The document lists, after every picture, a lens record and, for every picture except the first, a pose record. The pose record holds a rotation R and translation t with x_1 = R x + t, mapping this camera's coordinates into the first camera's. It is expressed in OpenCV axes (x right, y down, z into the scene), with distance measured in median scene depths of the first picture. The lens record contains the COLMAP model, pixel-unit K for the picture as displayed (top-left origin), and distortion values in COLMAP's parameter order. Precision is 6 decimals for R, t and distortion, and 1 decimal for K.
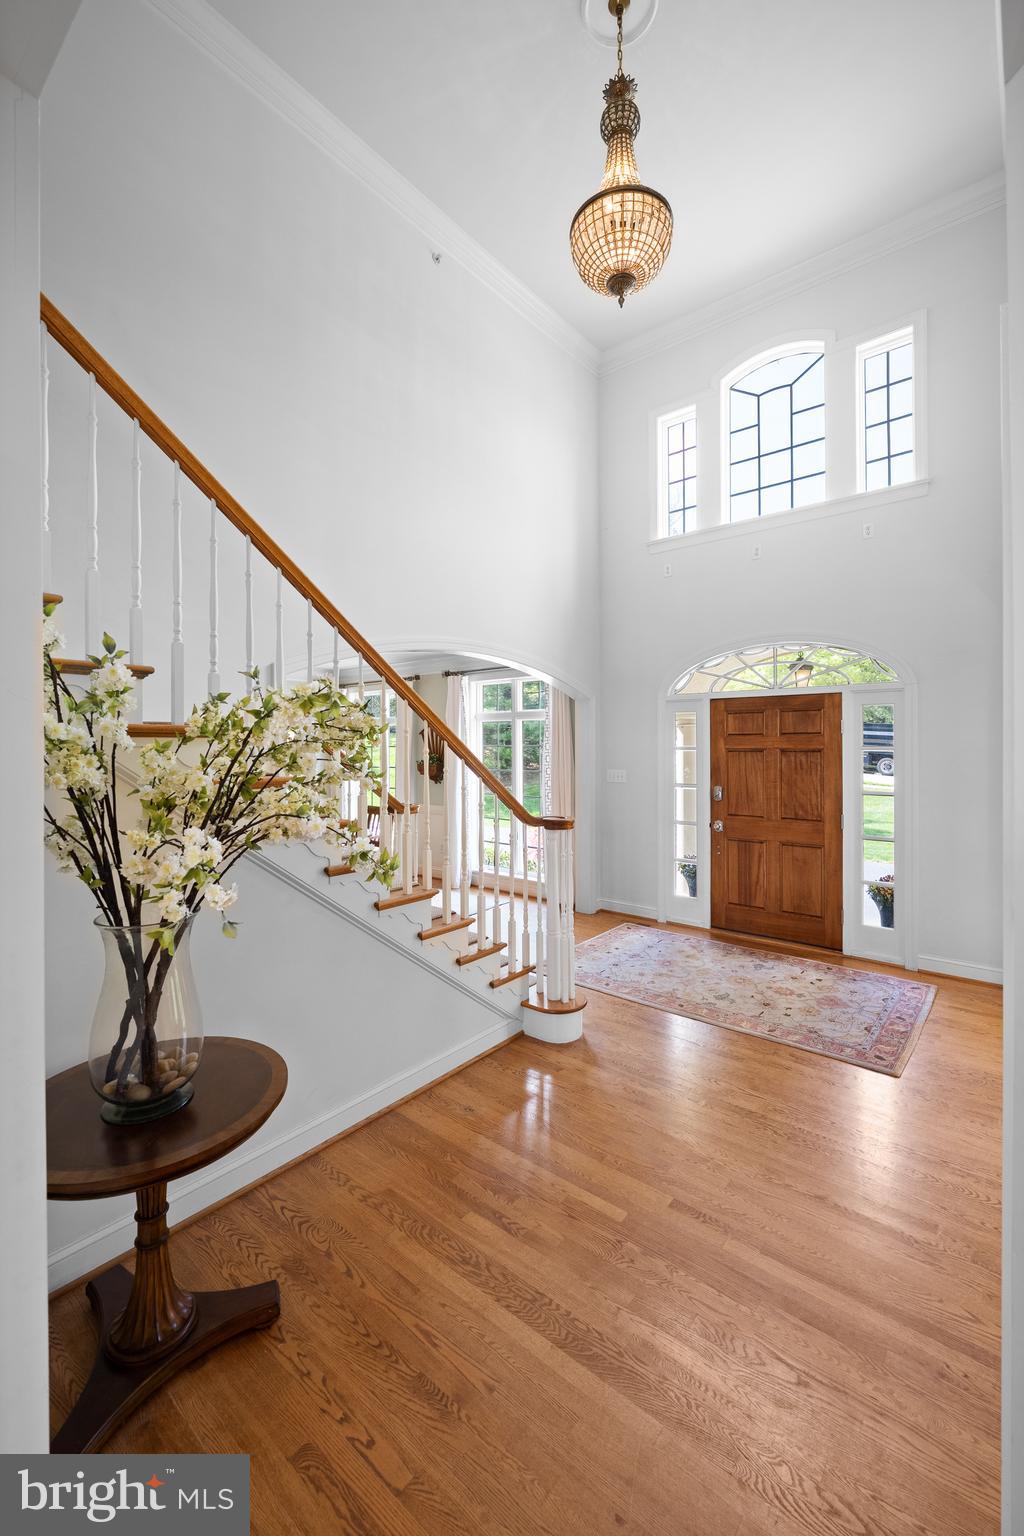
lens RADIAL K [[617.2, 0, 513.8], [0, 617.2, 753.9], [0, 0, 1]] dist [-0.001584, -0.001084]
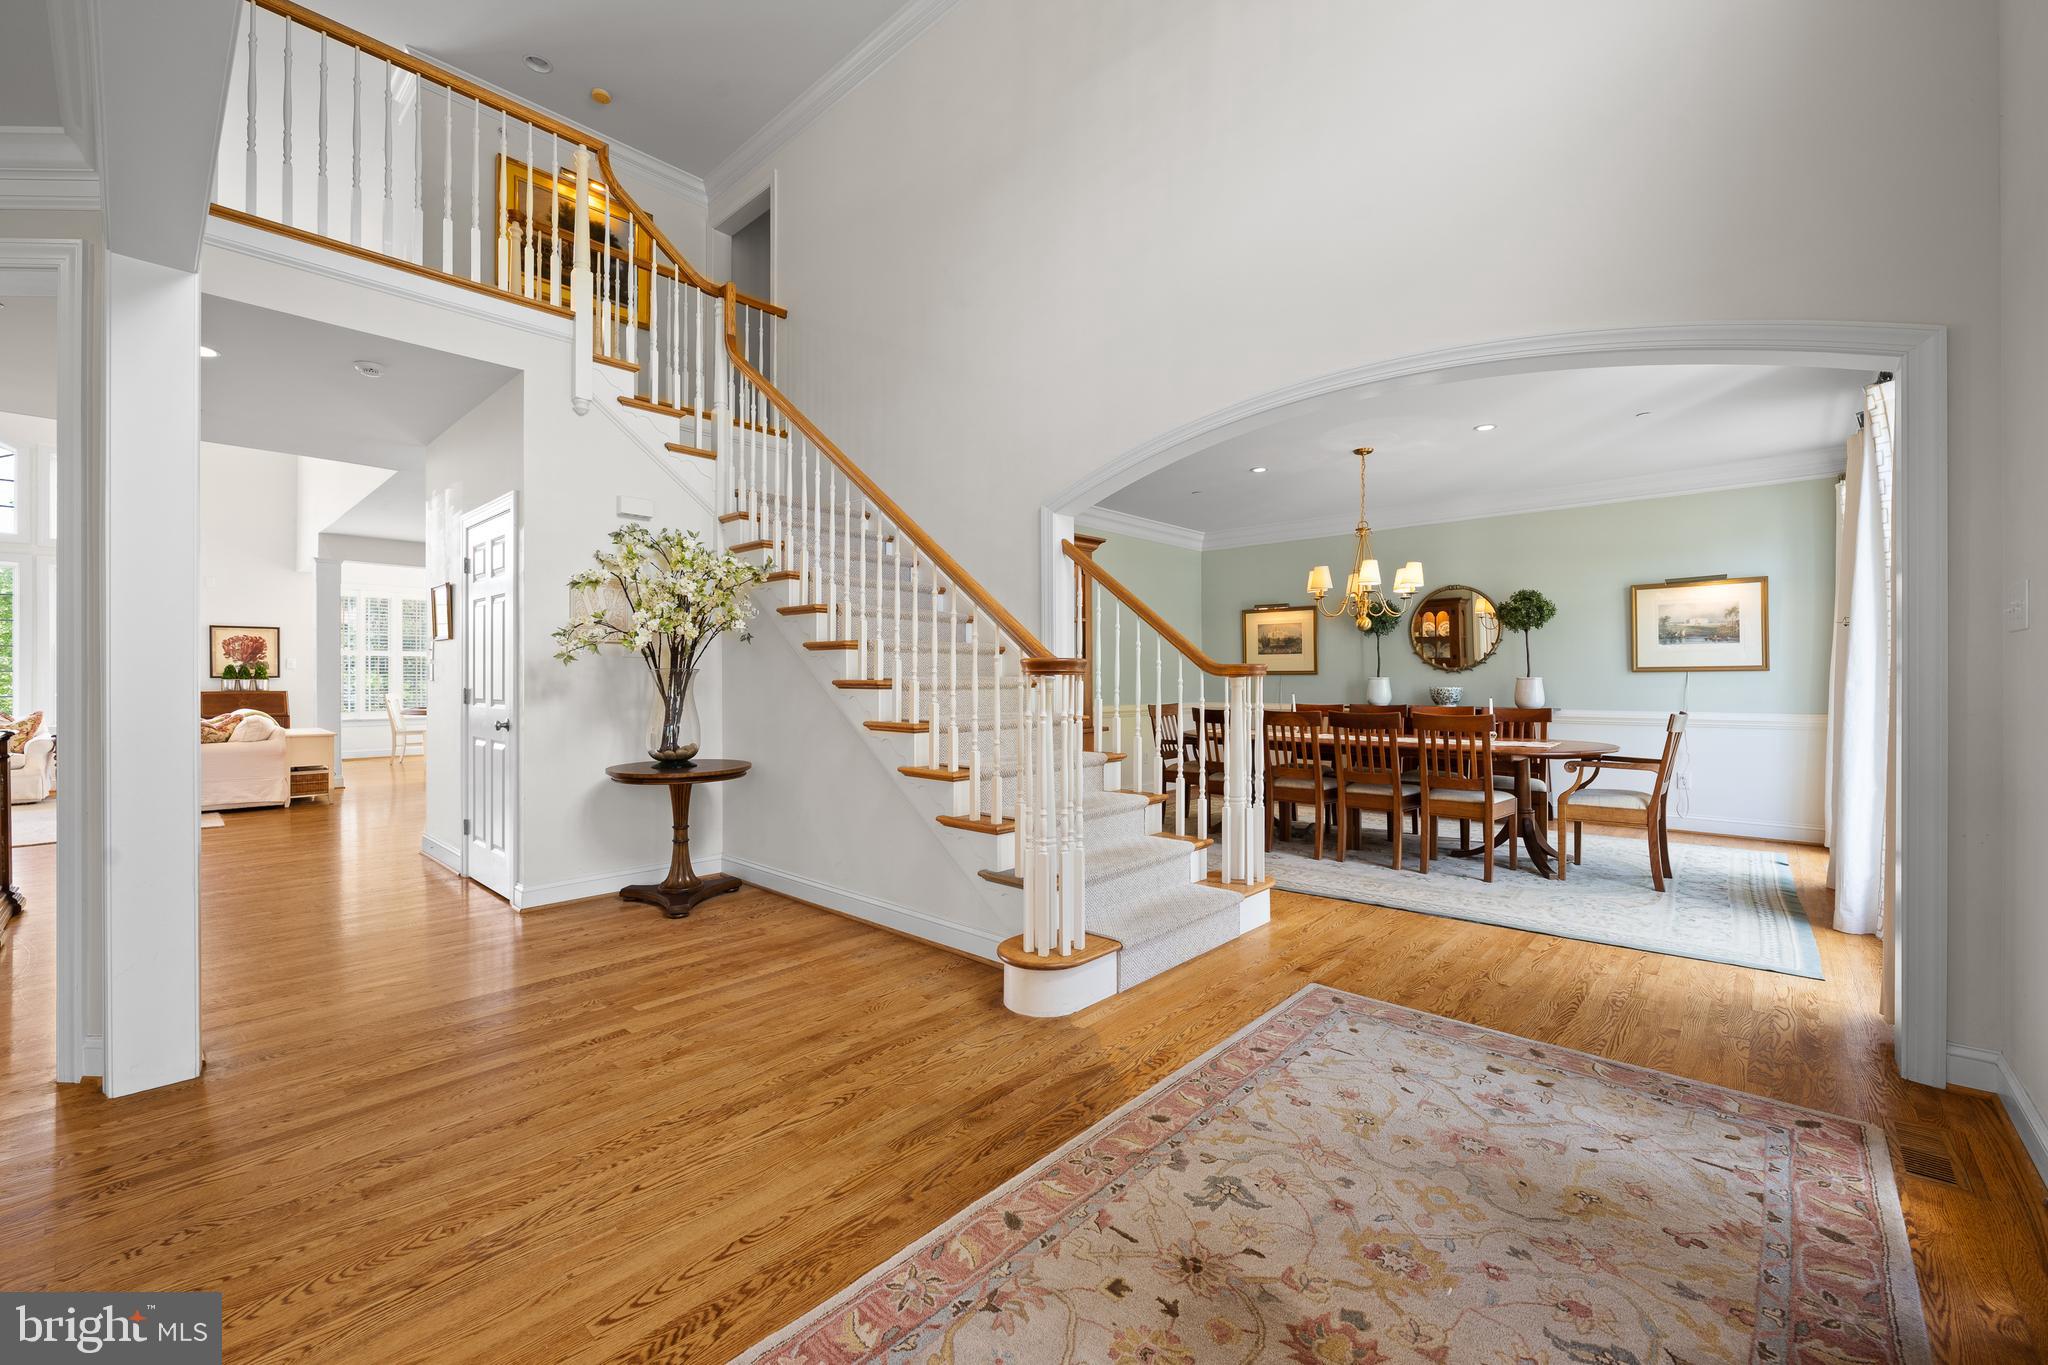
lens RADIAL K [[823.0, 0, 1008.3], [0, 823.0, 678.8], [0, 0, 1]] dist [-0.001584, -0.001084]
pose [[-0.054700, 0.003118, -0.998498, 0.814791], [-0.012098, 0.999920, 0.003785, 0.118523], [0.998430, 0.012287, -0.054658, 0.926899]]
